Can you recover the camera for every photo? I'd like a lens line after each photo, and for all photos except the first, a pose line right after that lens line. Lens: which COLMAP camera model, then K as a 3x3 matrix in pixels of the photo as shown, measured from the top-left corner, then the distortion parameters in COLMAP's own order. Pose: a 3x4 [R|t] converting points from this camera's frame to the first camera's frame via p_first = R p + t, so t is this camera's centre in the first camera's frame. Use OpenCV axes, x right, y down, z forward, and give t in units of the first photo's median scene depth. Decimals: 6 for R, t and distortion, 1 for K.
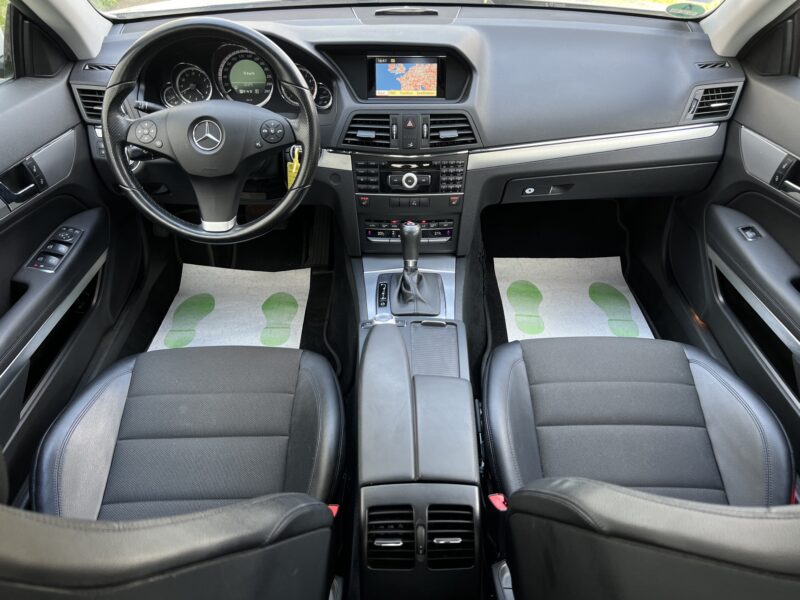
lens RADIAL K [[606.6, 0, 398.9], [0, 606.6, 308.2], [0, 0, 1]] dist [0.058920, -0.056310]
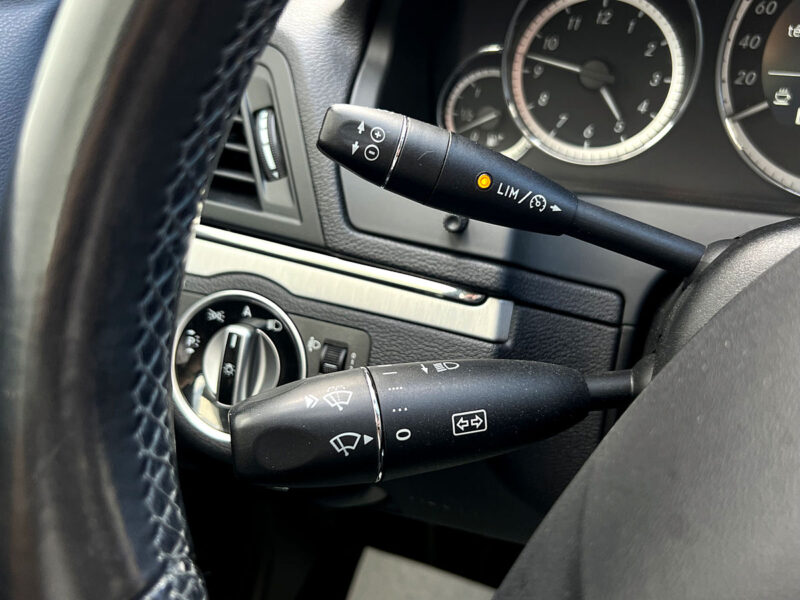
lens RADIAL K [[758.0, 0, 405.8], [0, 758.0, 301.8], [0, 0, 1]] dist [0.007642, 0.000000]
pose [[0.959769, 0.141711, -0.242409, -0.333477], [-0.171635, 0.979328, -0.107044, -0.252380], [0.222229, 0.144343, 0.964251, 0.765687]]
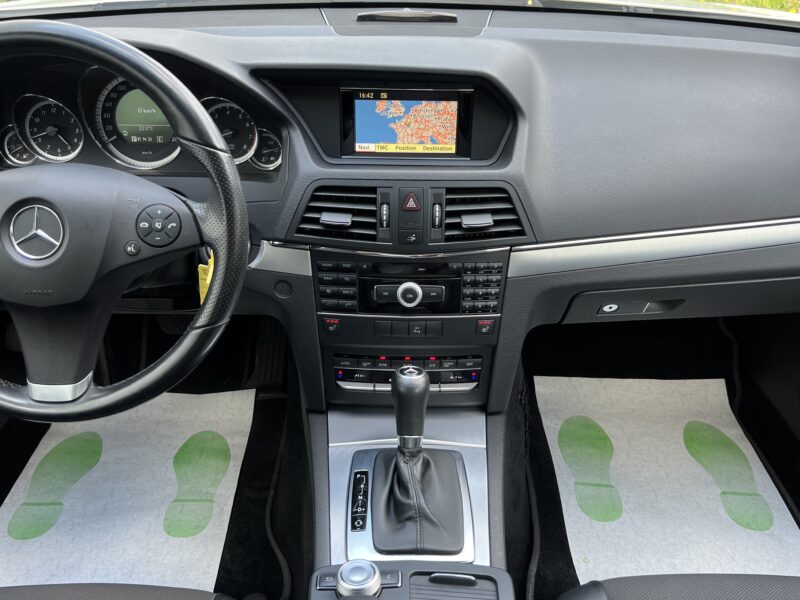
lens RADIAL K [[718.1, 0, 393.0], [0, 718.1, 302.9], [0, 0, 1]] dist [0.075642, -0.121067]
pose [[0.999910, 0.013011, 0.003373, -0.000474], [-0.012723, 0.997129, -0.074639, -0.148243], [-0.004334, 0.074589, 0.997205, 0.307553]]
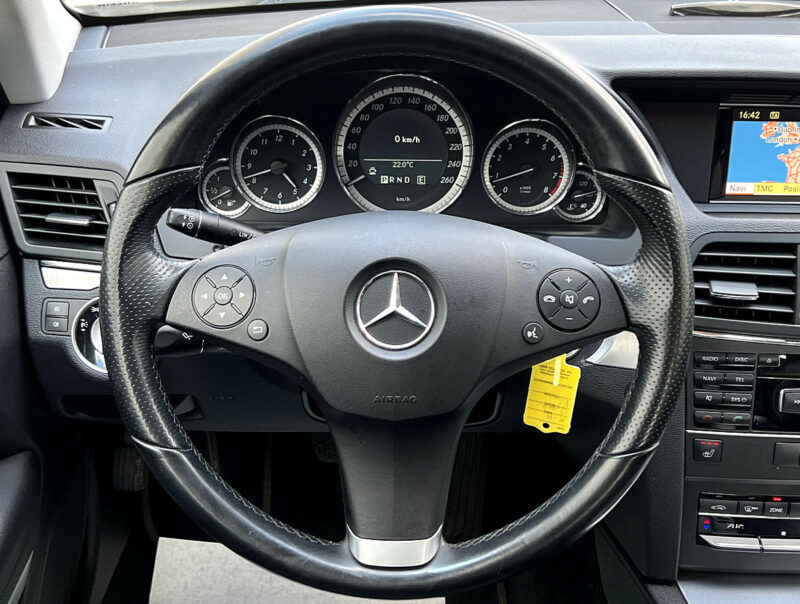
lens RADIAL K [[1018.1, 0, 410.7], [0, 1018.1, 309.3], [0, 0, 1]] dist [0.062403, 0.000000]
pose [[0.999682, 0.011728, 0.022331, -0.267385], [-0.007511, 0.983577, -0.180332, -0.145841], [-0.024079, 0.180107, 0.983352, 0.340008]]
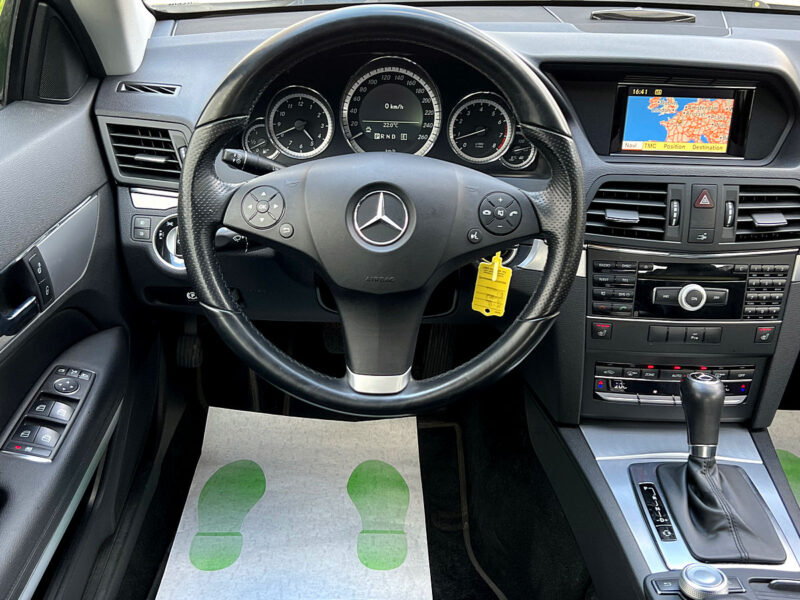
lens RADIAL K [[833.6, 0, 404.2], [0, 833.6, 309.8], [0, 0, 1]] dist [0.047443, 0.000000]
pose [[0.999355, 0.026477, 0.024266, -0.259680], [-0.023122, 0.991321, -0.129413, -0.092484], [-0.027482, 0.128769, 0.991294, 0.246048]]
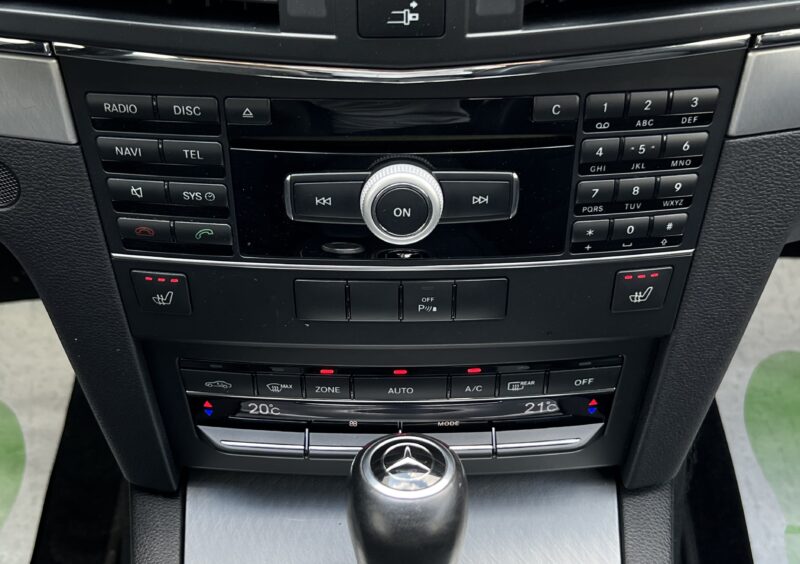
lens RADIAL K [[1082.7, 0, 384.7], [0, 1082.7, 340.1], [0, 0, 1]] dist [0.037287, 0.000000]
pose [[0.999961, -0.002772, -0.008413, 0.015079], [0.004594, 0.974342, 0.225025, -0.238975], [0.007573, -0.225055, 0.974317, 0.674901]]
